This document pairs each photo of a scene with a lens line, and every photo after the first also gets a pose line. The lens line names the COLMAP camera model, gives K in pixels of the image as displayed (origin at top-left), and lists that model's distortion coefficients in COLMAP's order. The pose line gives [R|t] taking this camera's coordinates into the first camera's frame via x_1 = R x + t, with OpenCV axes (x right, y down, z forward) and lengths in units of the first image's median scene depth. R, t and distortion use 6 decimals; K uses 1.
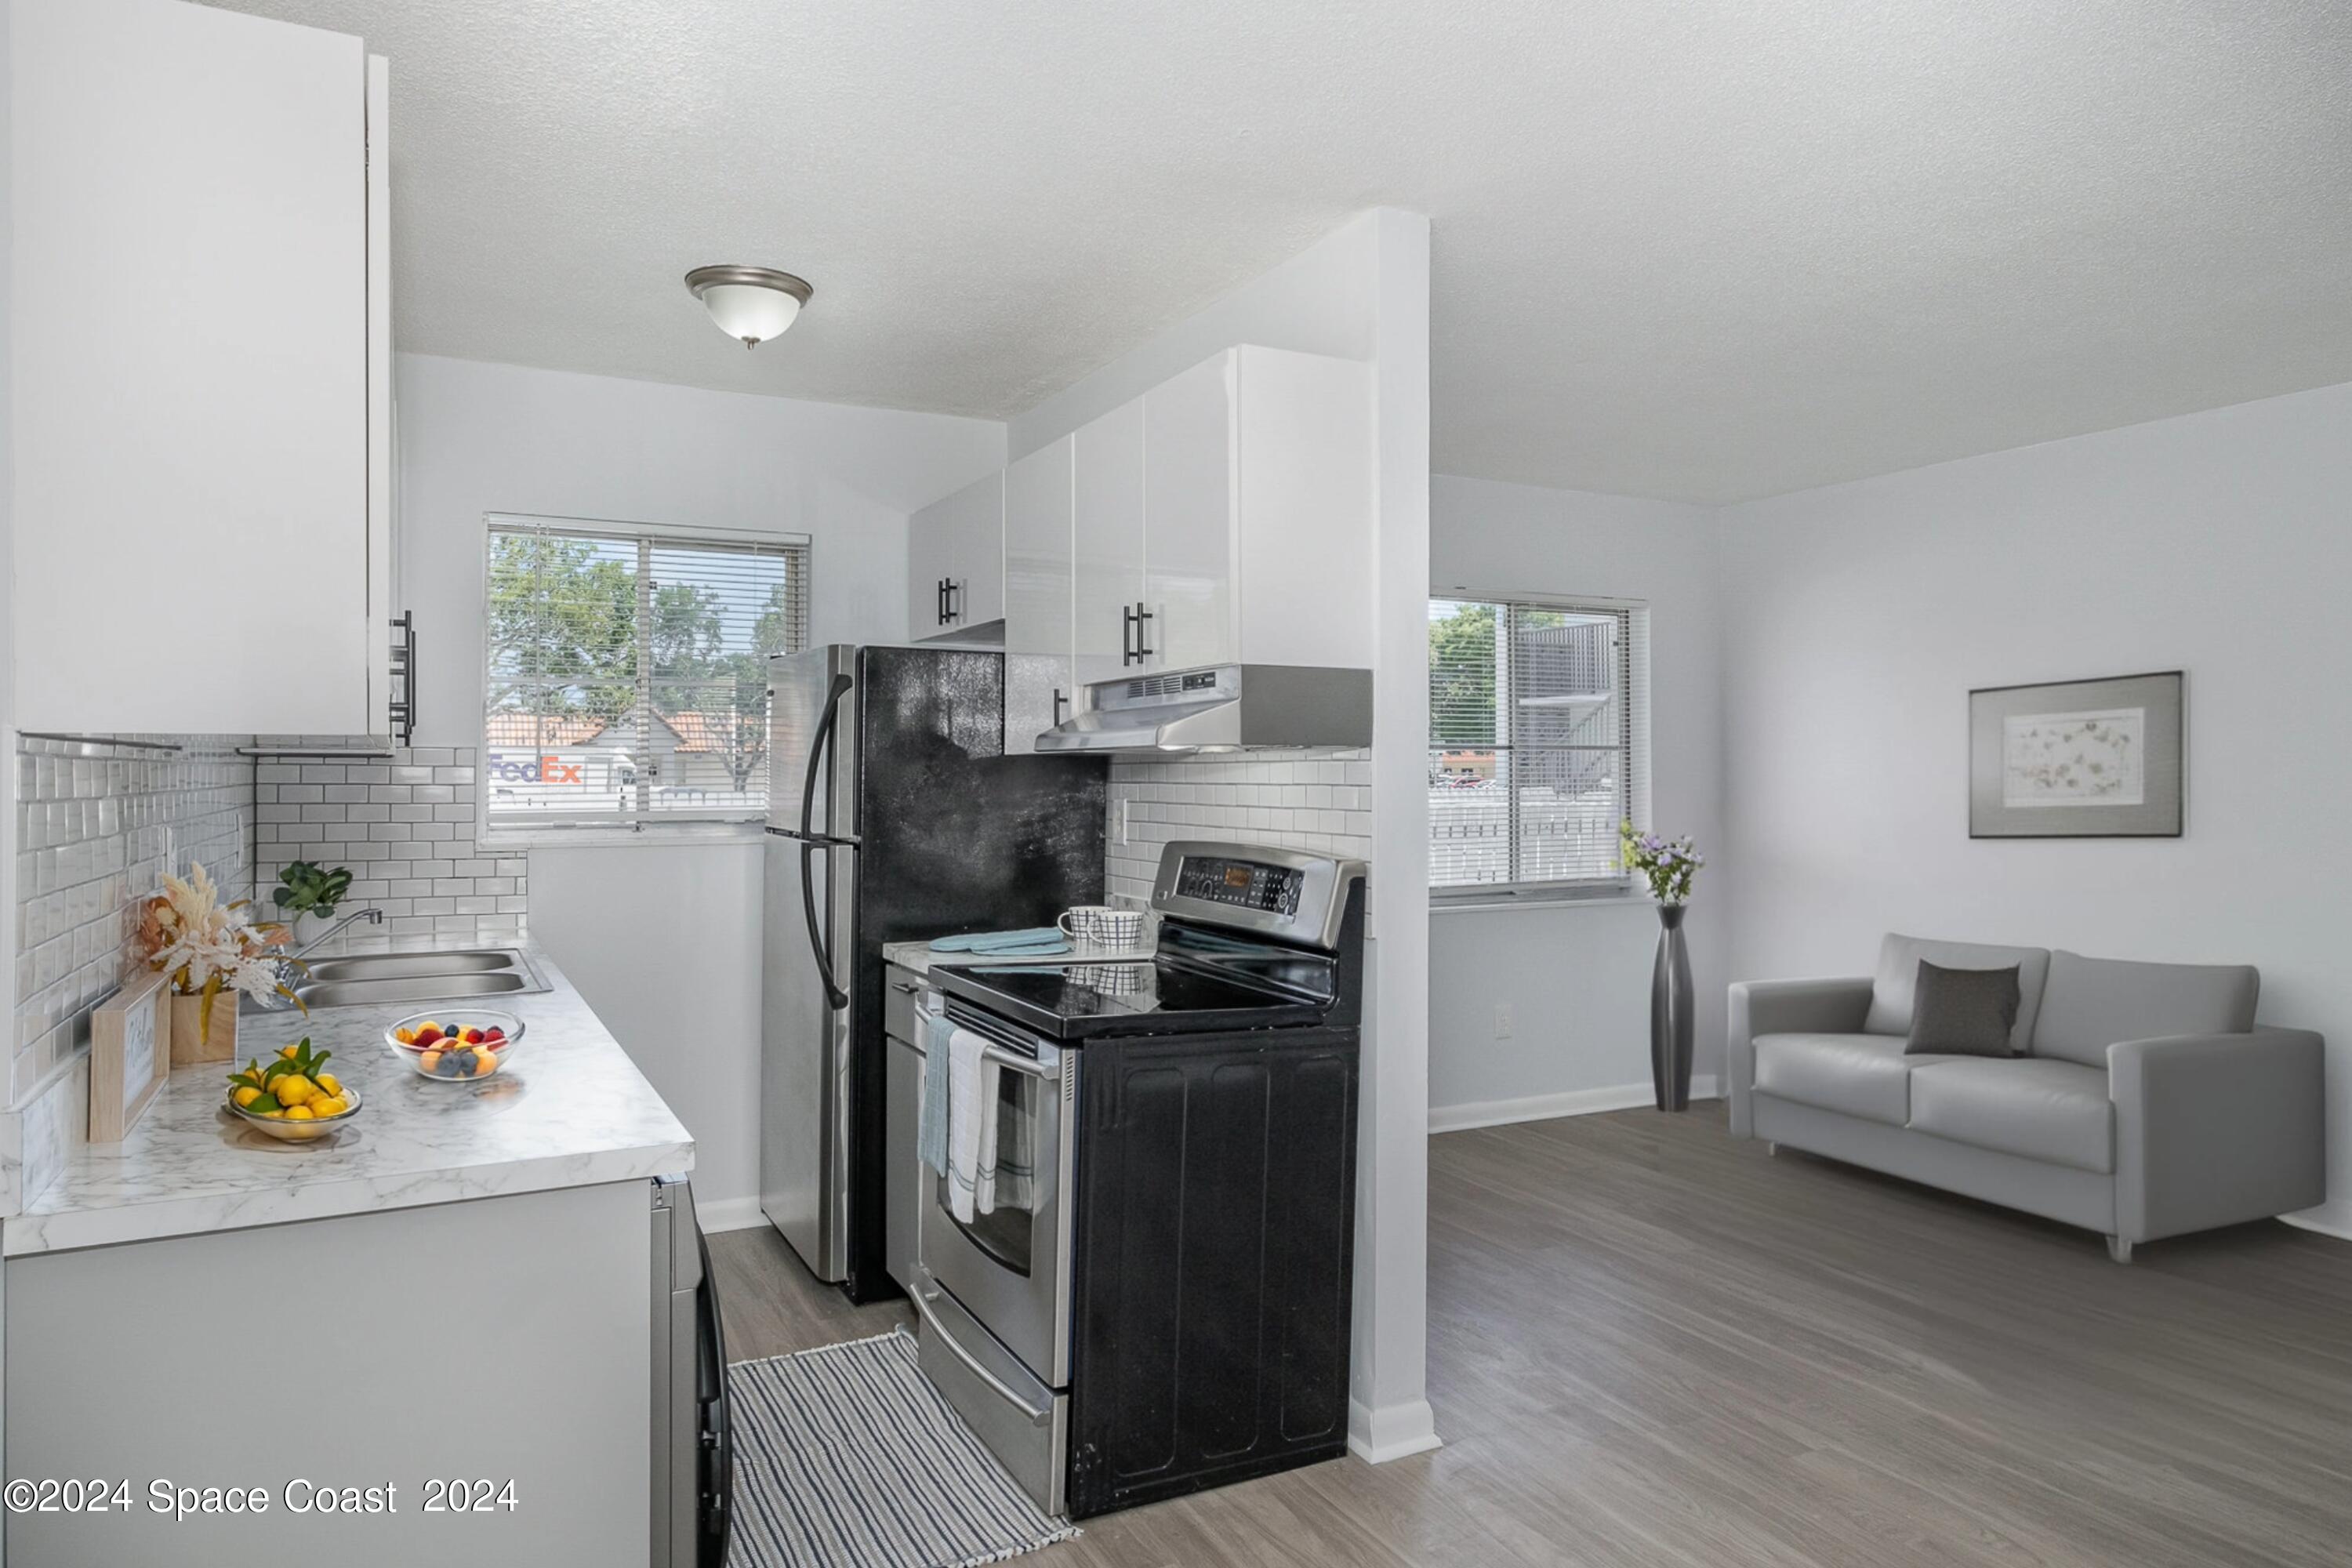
lens RADIAL K [[1488.1, 0, 1172.8], [0, 1488.1, 767.7], [0, 0, 1]] dist [0.002639, 0.006010]
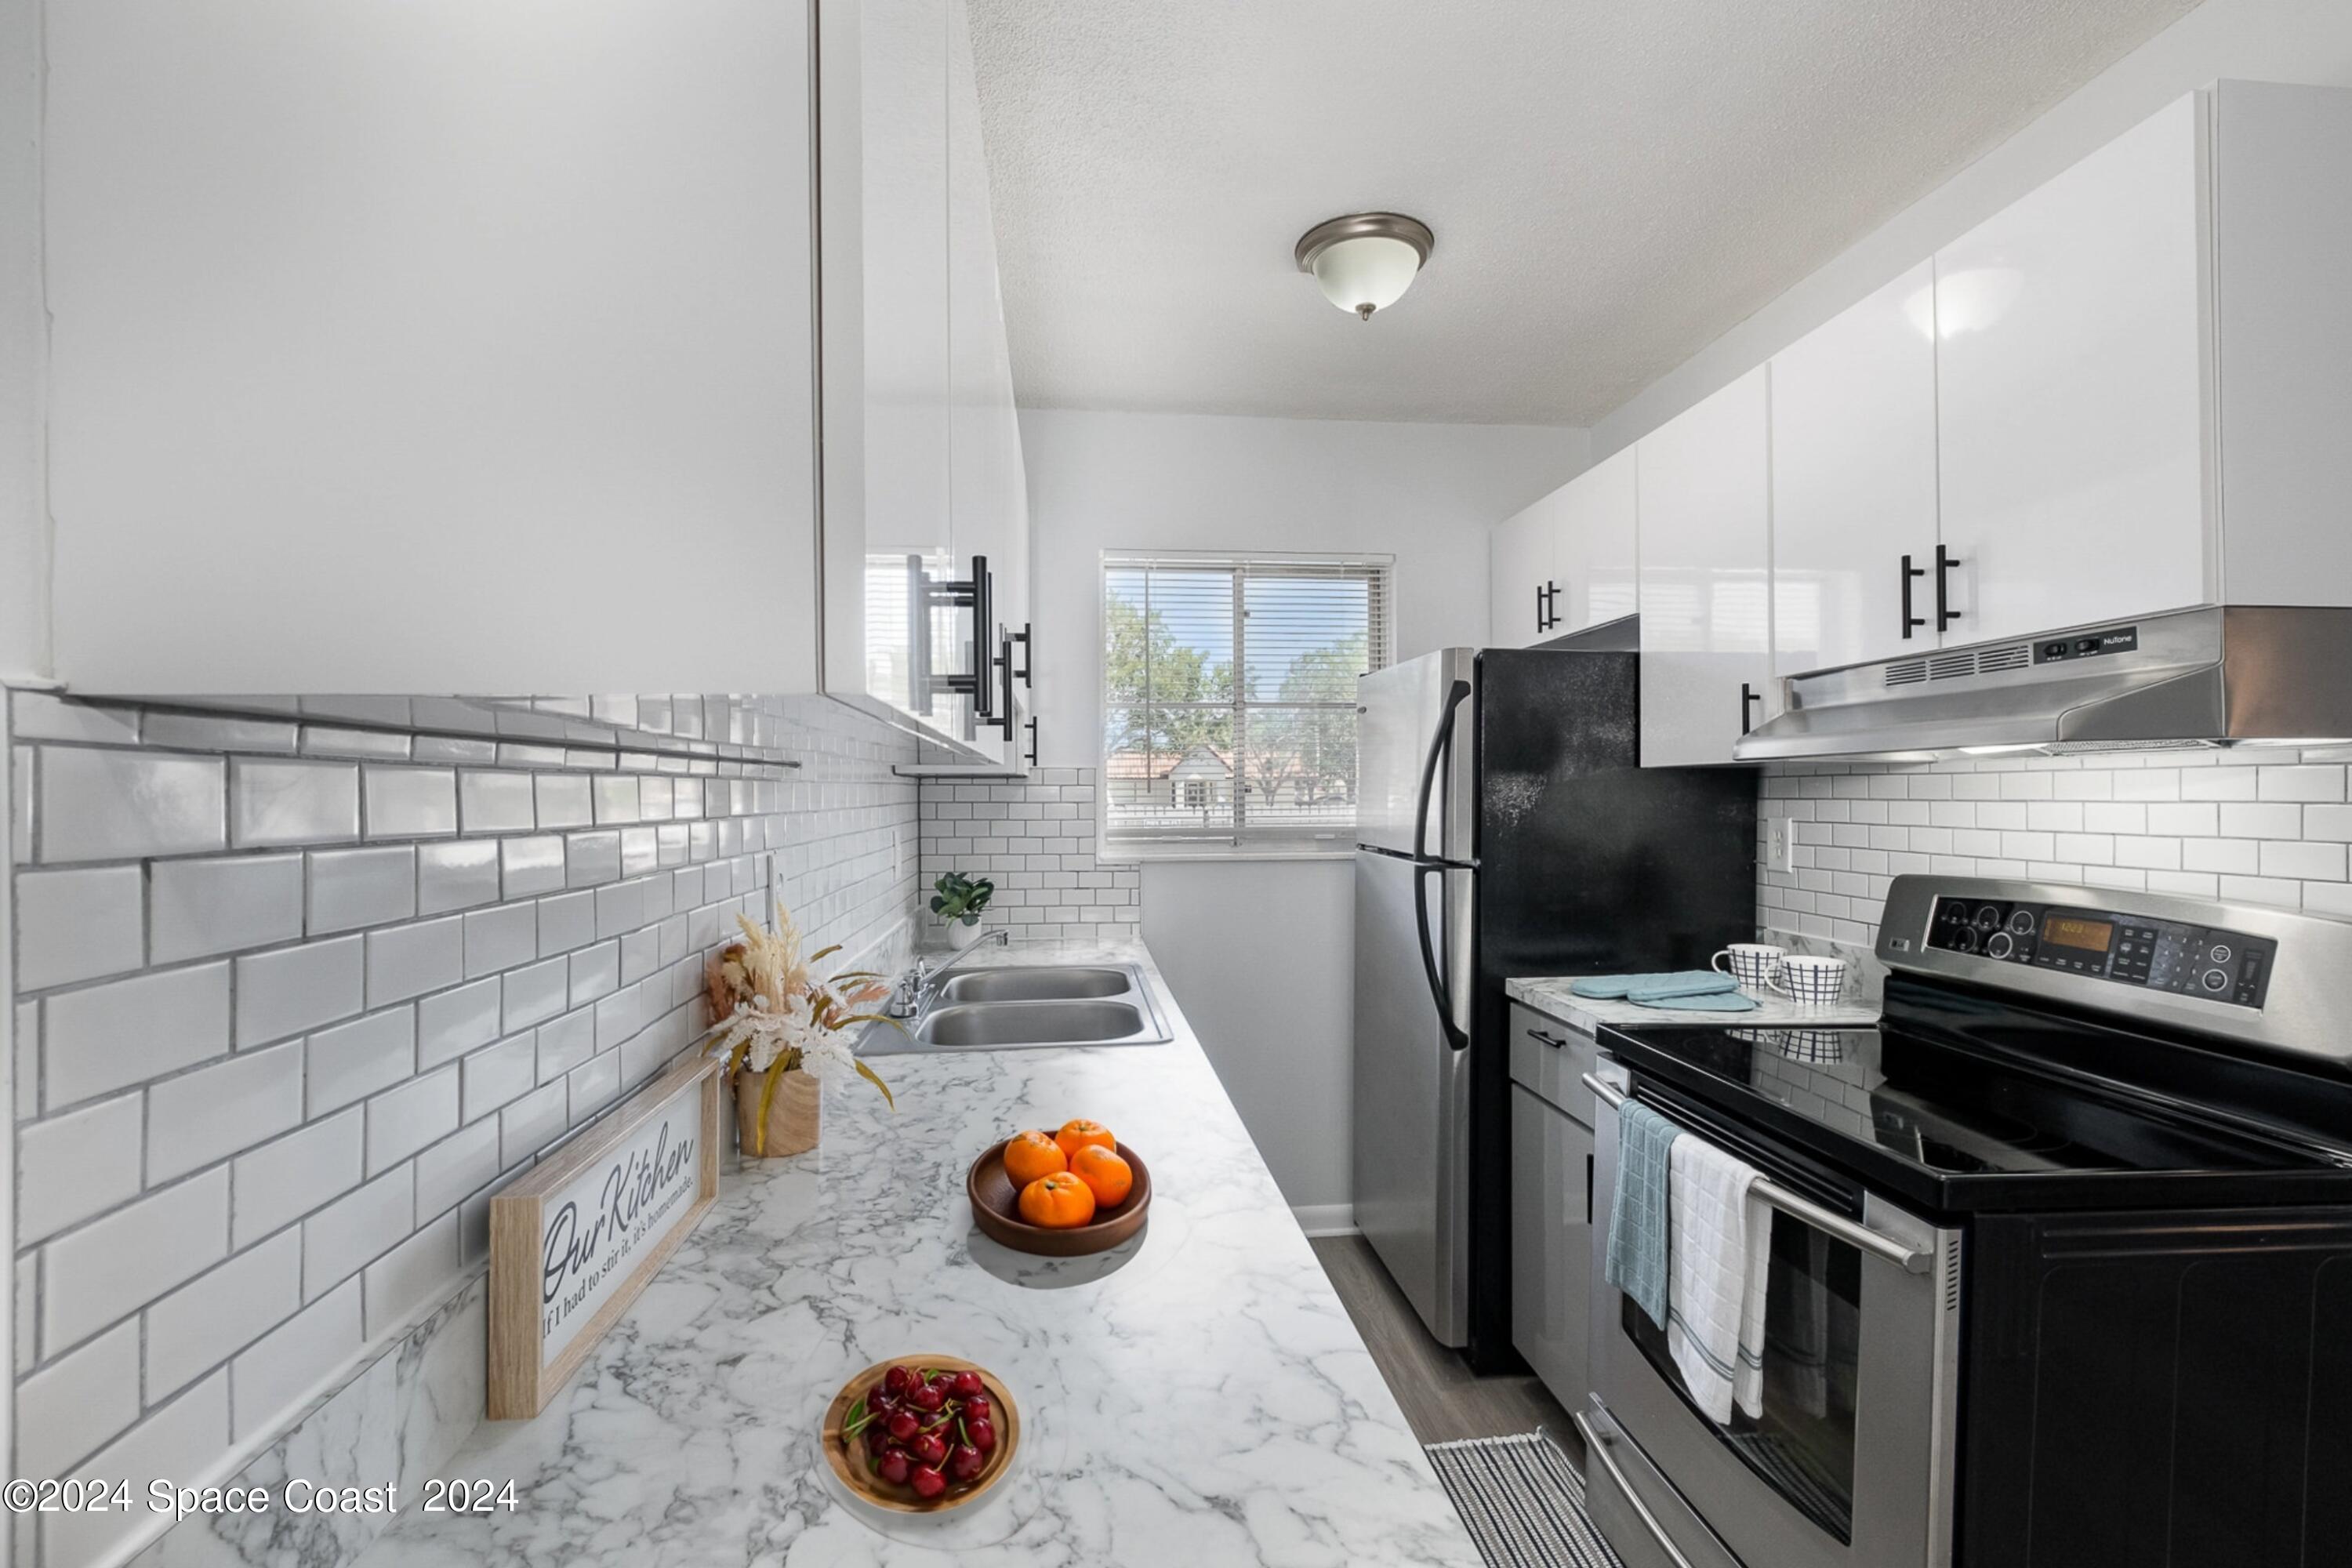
lens RADIAL K [[1093.9, 0, 1176.0], [0, 1093.9, 784.0], [0, 0, 1]] dist [0.001402, 0.000360]
pose [[0.932445, -0.007704, -0.361230, -0.146466], [0.006725, 0.999970, -0.003967, 0.001723], [0.361250, 0.001270, 0.932468, 0.324143]]
